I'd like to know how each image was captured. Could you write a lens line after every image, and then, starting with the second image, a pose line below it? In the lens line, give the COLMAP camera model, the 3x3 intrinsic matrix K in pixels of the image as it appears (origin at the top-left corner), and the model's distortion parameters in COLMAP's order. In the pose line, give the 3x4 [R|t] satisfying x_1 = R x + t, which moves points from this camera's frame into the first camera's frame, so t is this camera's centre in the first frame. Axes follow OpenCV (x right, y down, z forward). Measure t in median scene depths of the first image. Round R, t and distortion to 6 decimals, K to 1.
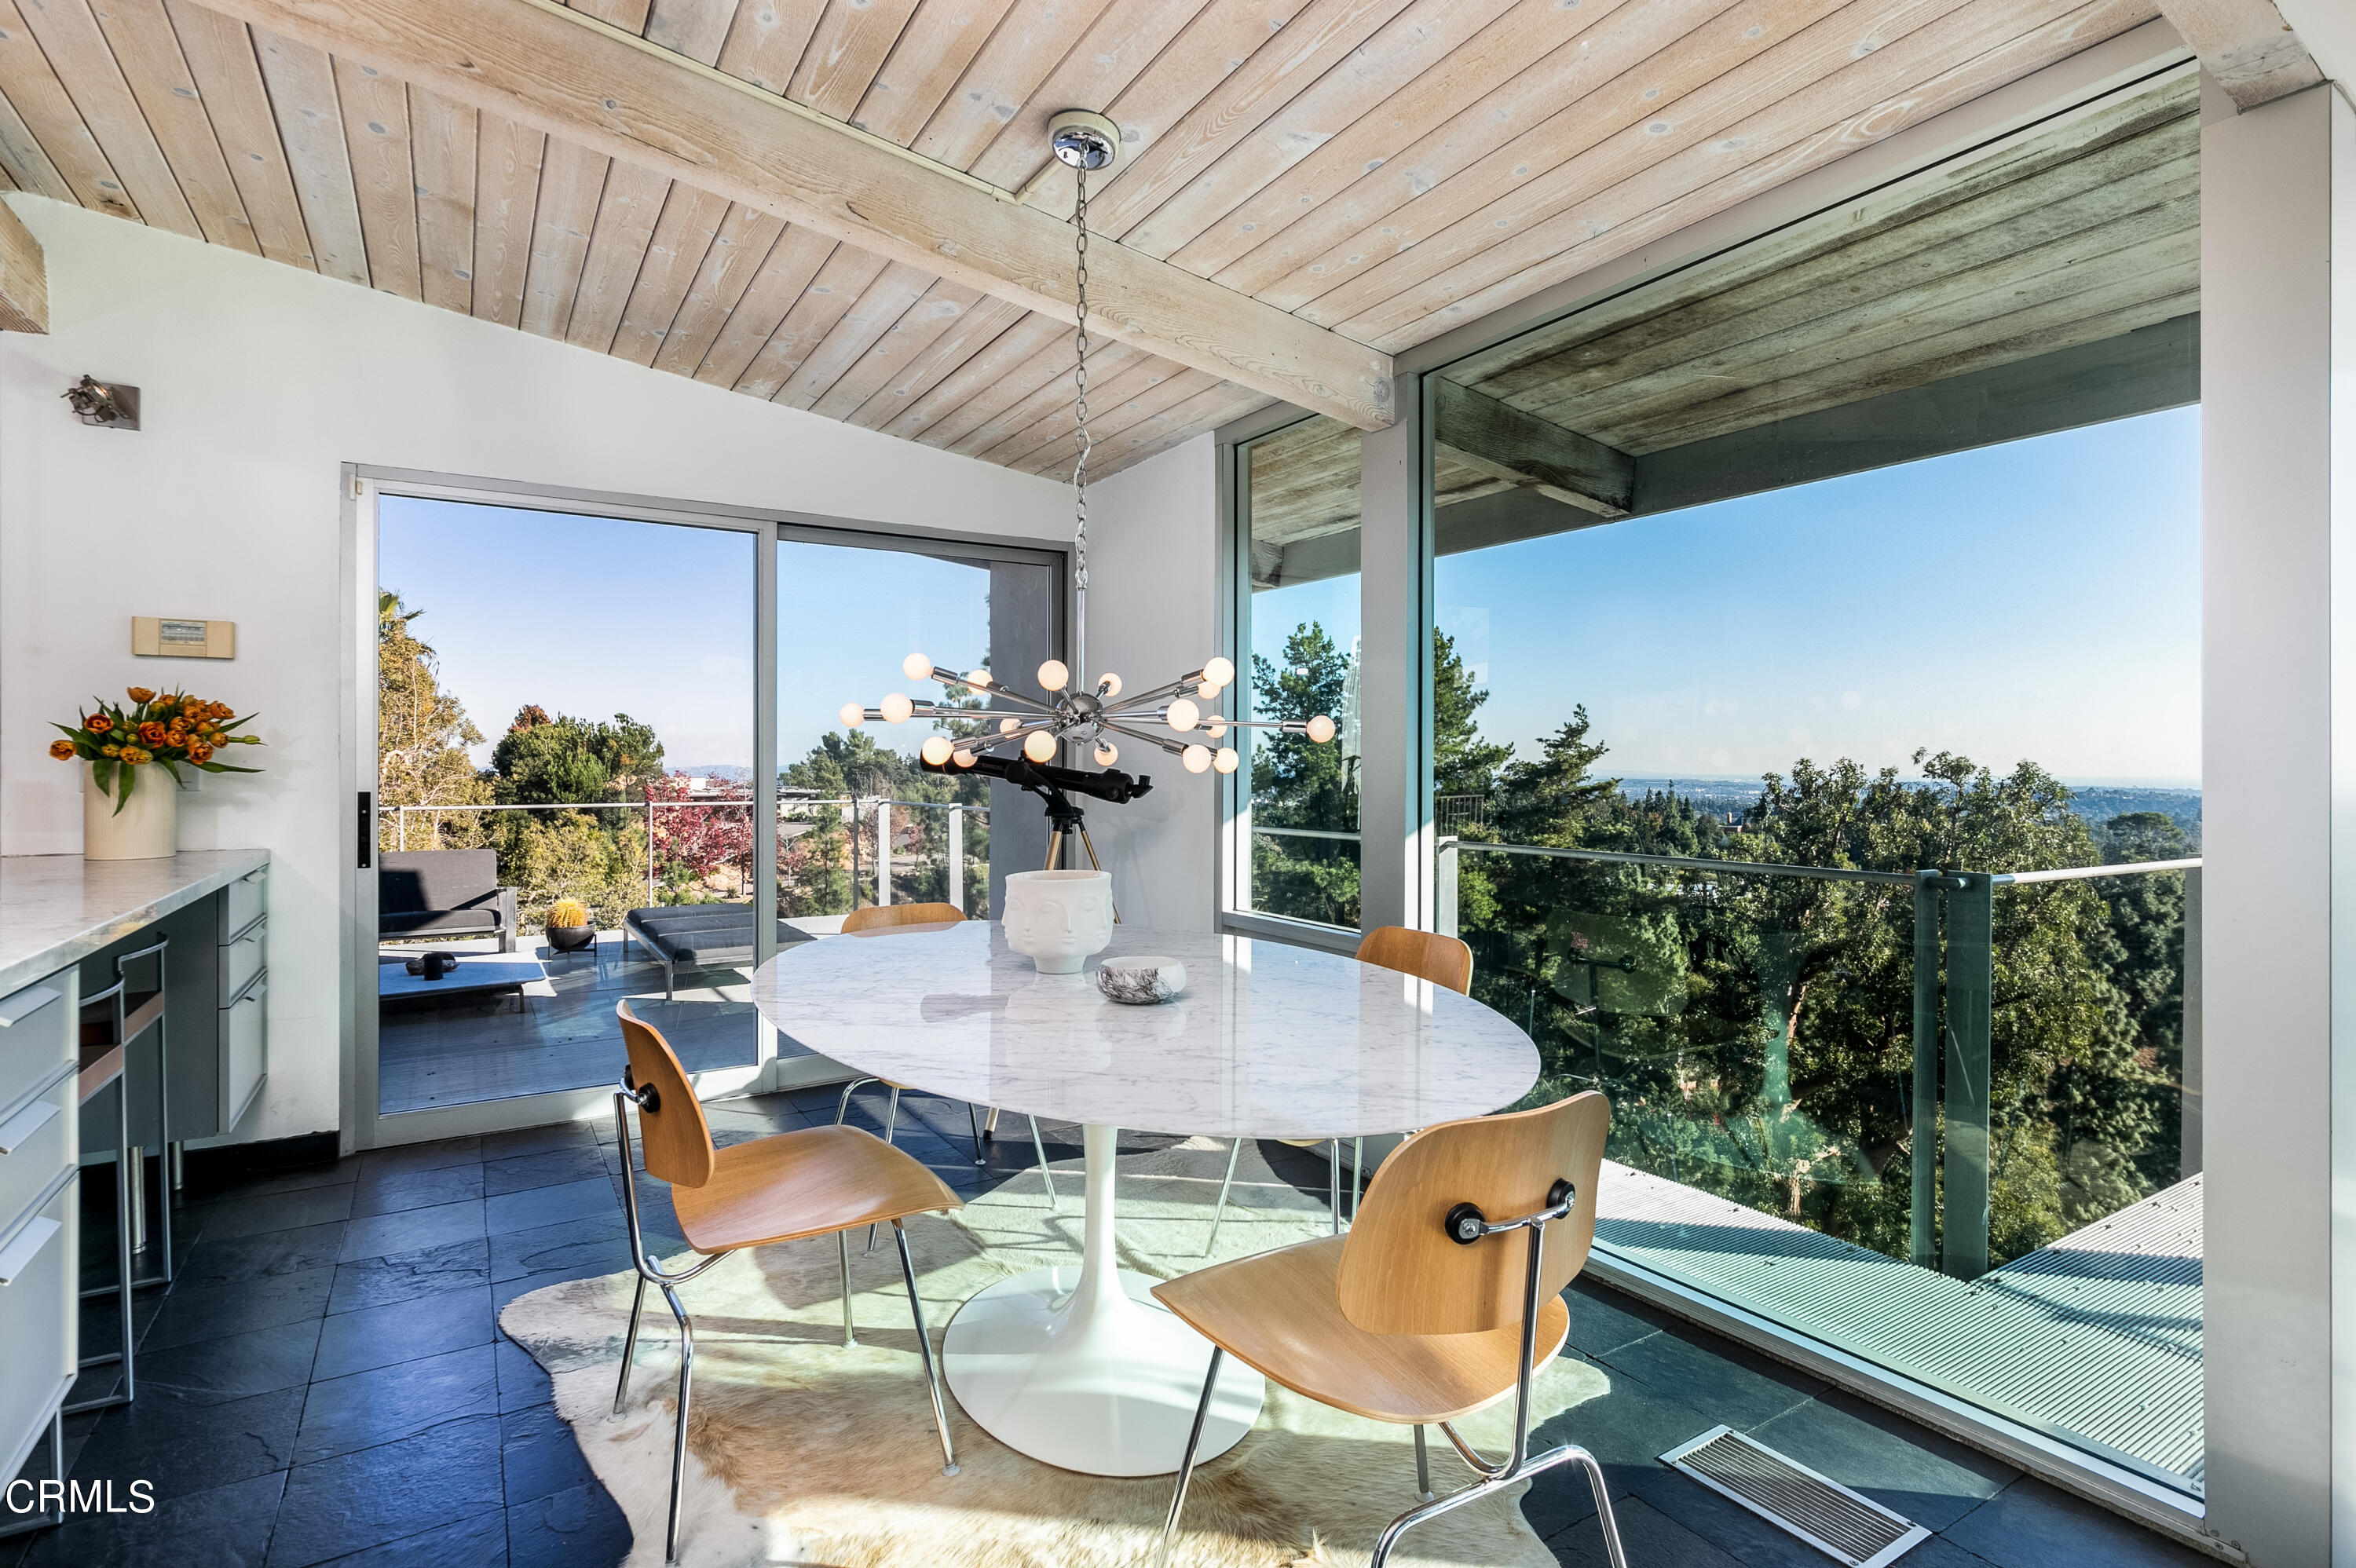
lens RADIAL K [[1145.3, 0, 1169.3], [0, 1145.3, 763.2], [0, 0, 1]] dist [-0.010154, -0.000131]
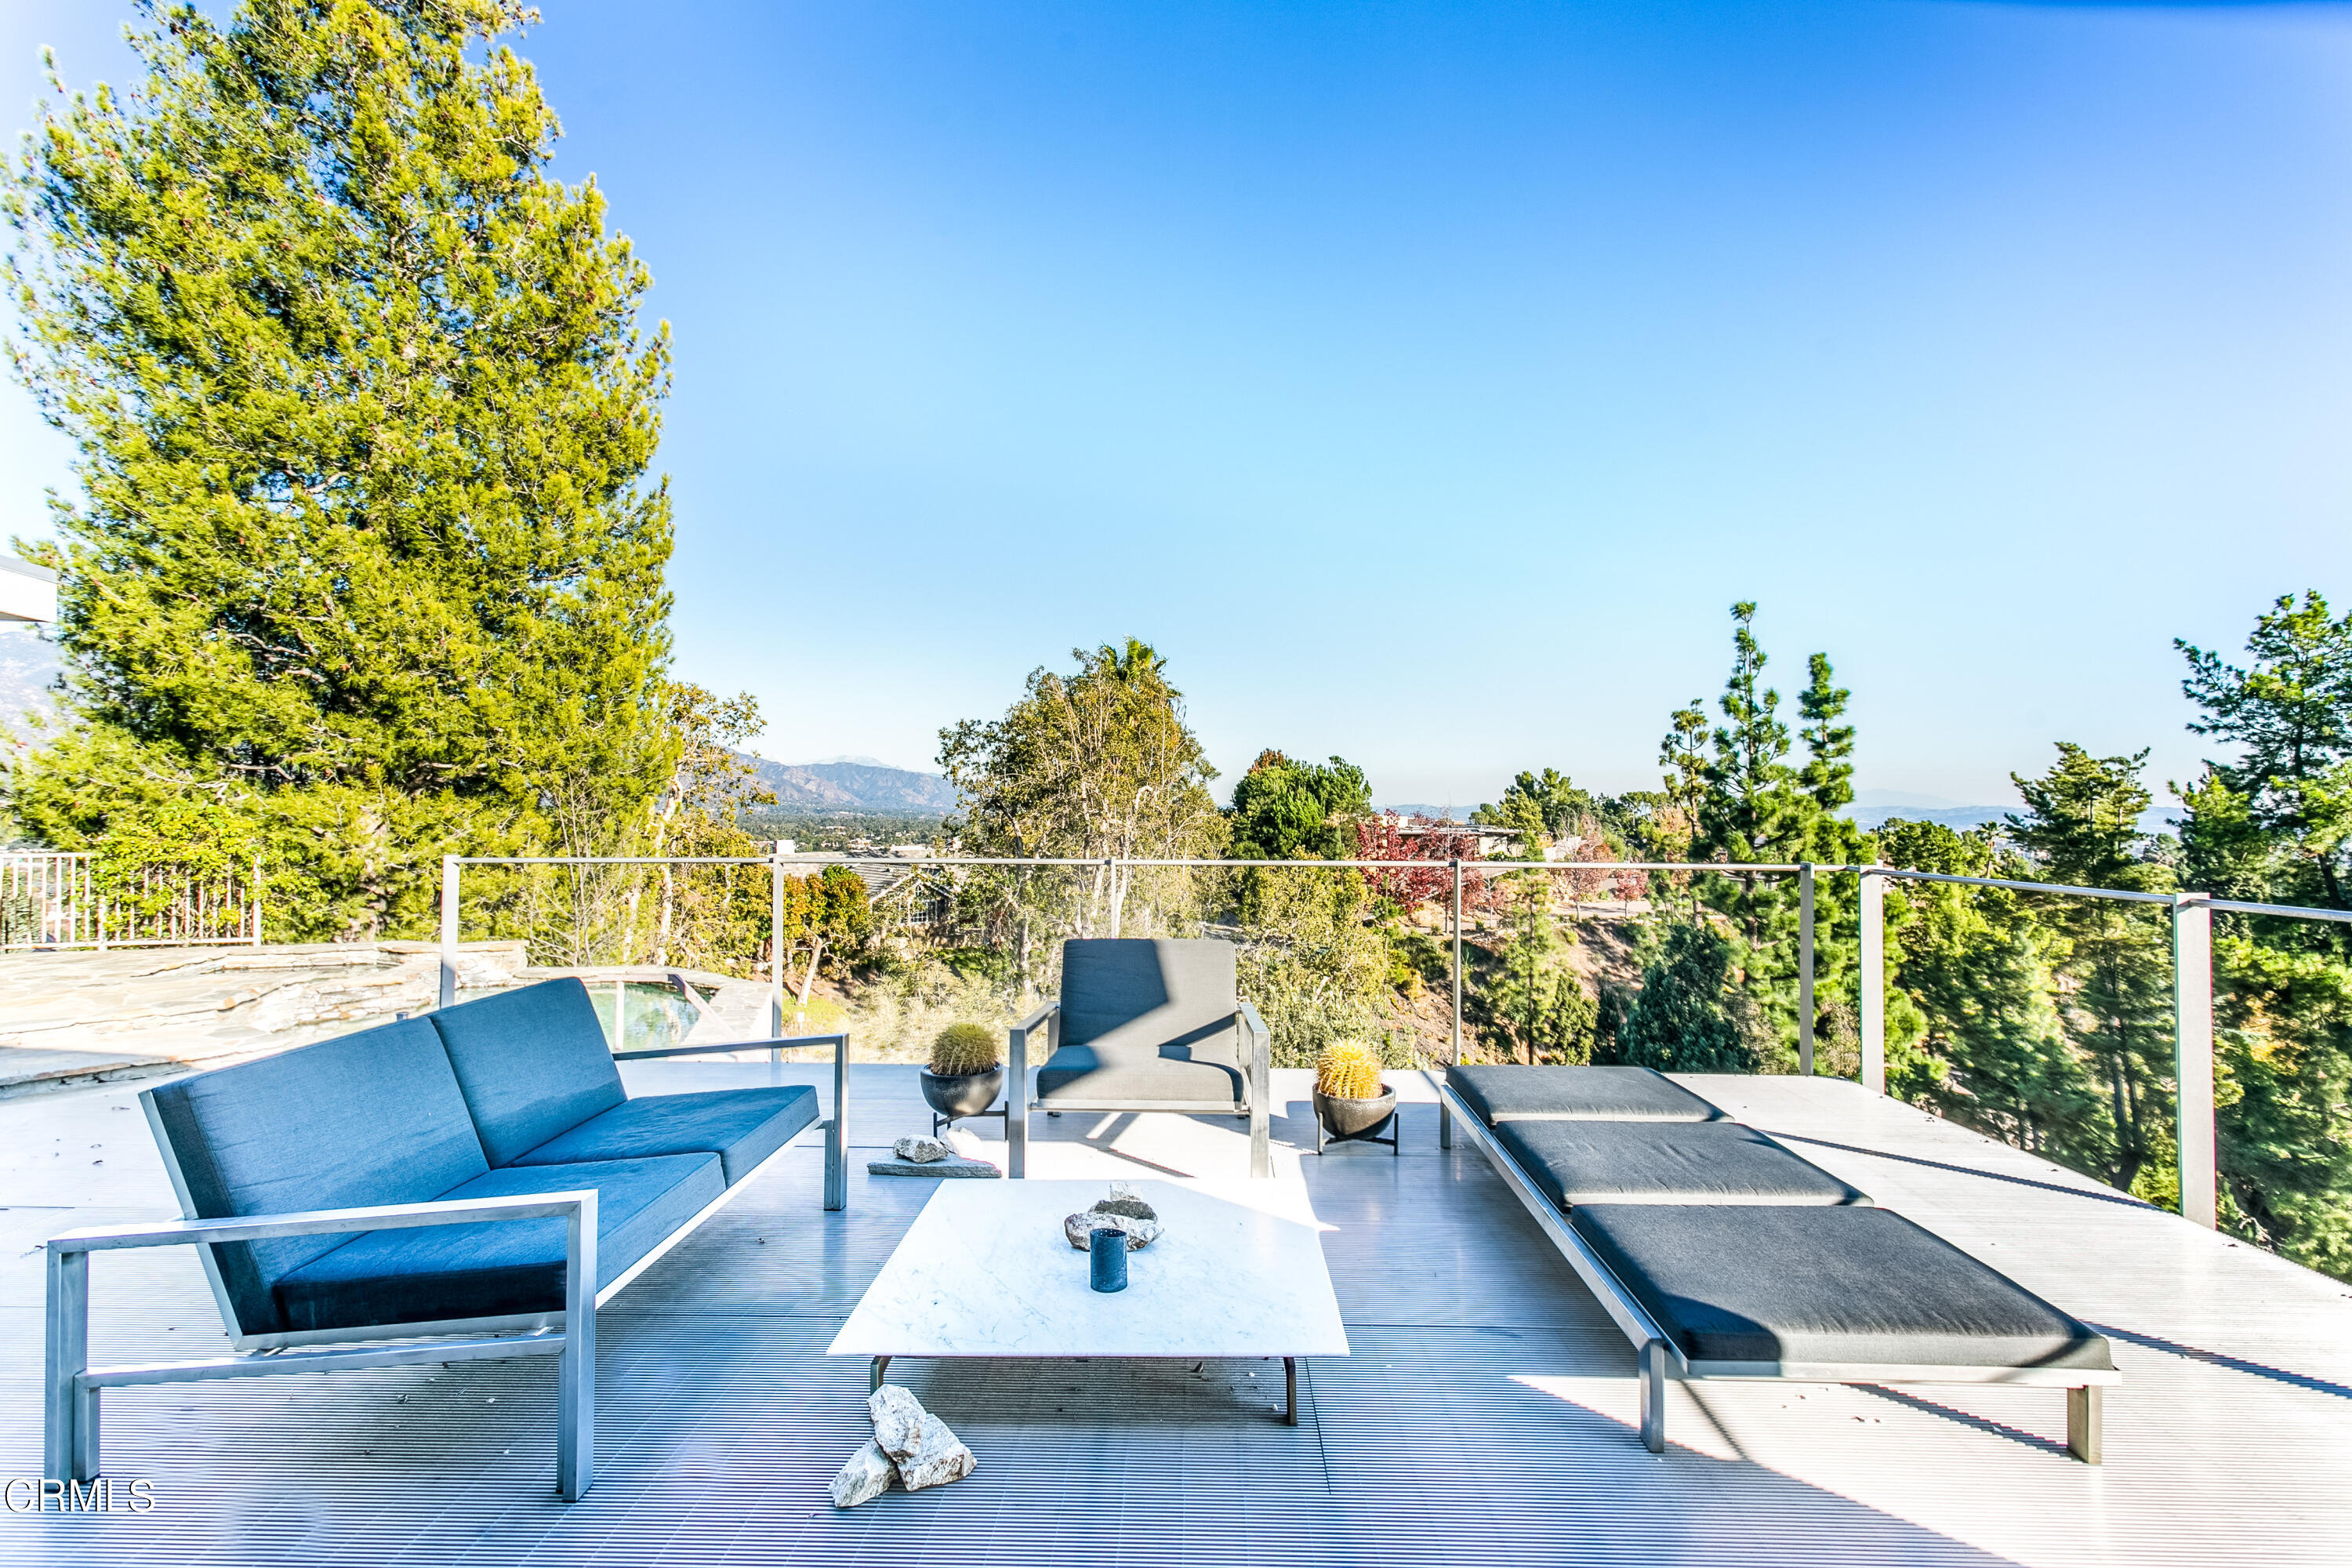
lens RADIAL K [[1118.9, 0, 1159.5], [0, 1118.9, 781.2], [0, 0, 1]] dist [0.000350, -0.000359]
pose [[0.825351, -0.005526, -0.564593, -0.056090], [-0.005302, 0.999832, -0.017537, 0.000319], [0.564595, 0.017468, 0.825183, 0.095018]]
